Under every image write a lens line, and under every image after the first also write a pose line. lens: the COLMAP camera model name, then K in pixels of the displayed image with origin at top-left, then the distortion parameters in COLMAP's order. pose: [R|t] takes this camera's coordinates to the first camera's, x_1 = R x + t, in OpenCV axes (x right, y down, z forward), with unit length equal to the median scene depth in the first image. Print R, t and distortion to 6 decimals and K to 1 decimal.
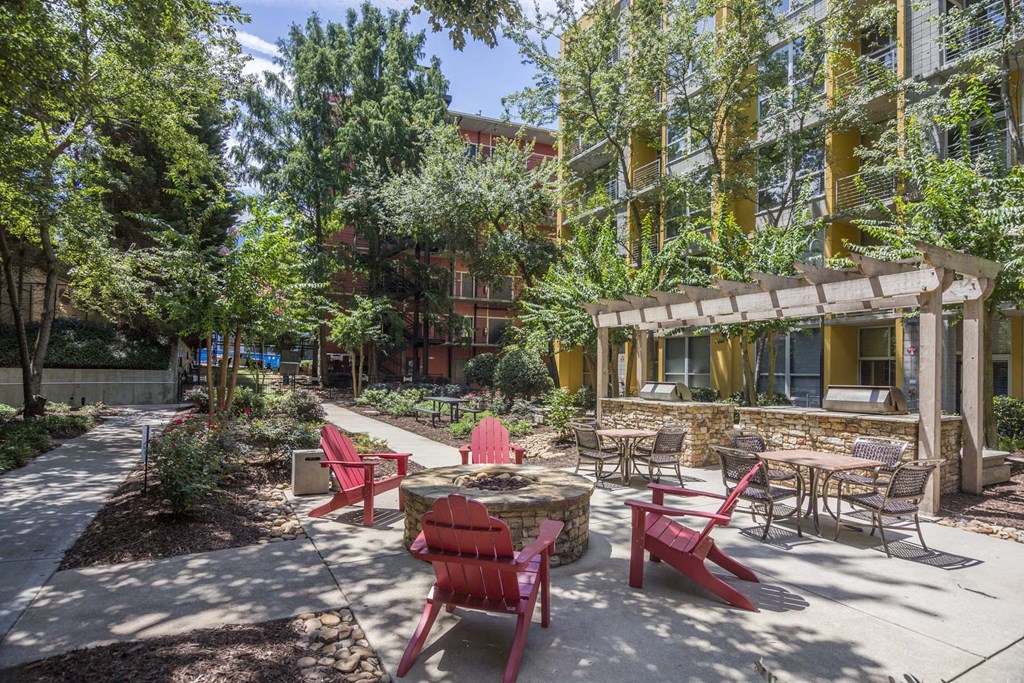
lens RADIAL K [[585.5, 0, 513.0], [0, 585.5, 369.6], [0, 0, 1]] dist [-0.012249, -0.001116]
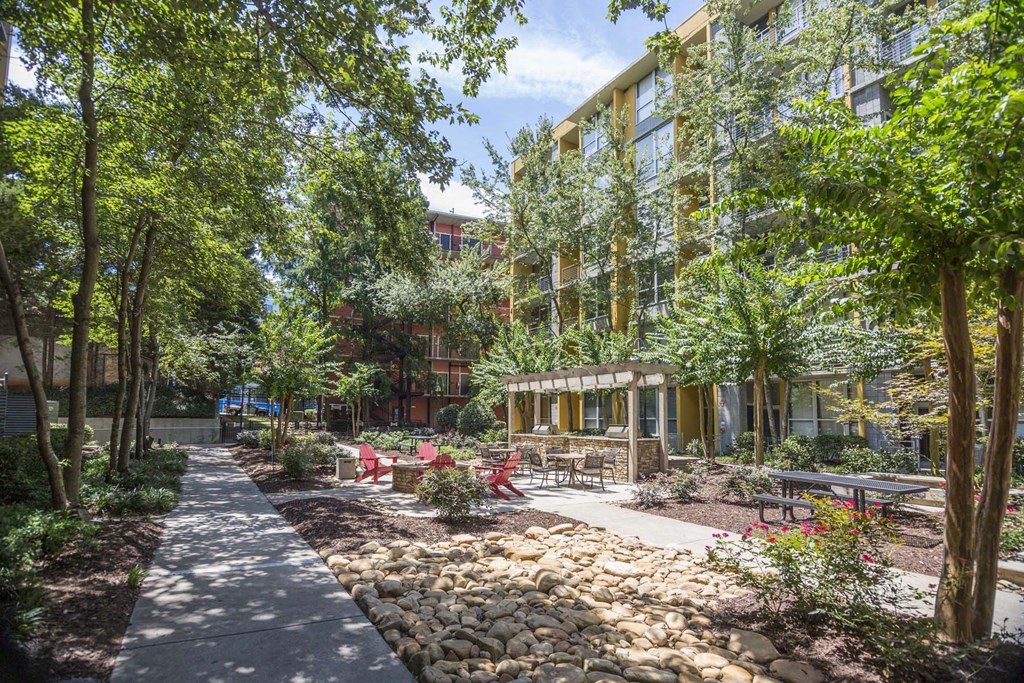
lens RADIAL K [[514.2, 0, 509.1], [0, 514.2, 378.7], [0, 0, 1]] dist [-0.001732, -0.000419]
pose [[0.999103, -0.005753, 0.041951, 0.034811], [0.008701, 0.997478, -0.070435, -0.002286], [-0.041440, 0.070736, 0.996634, -0.193574]]
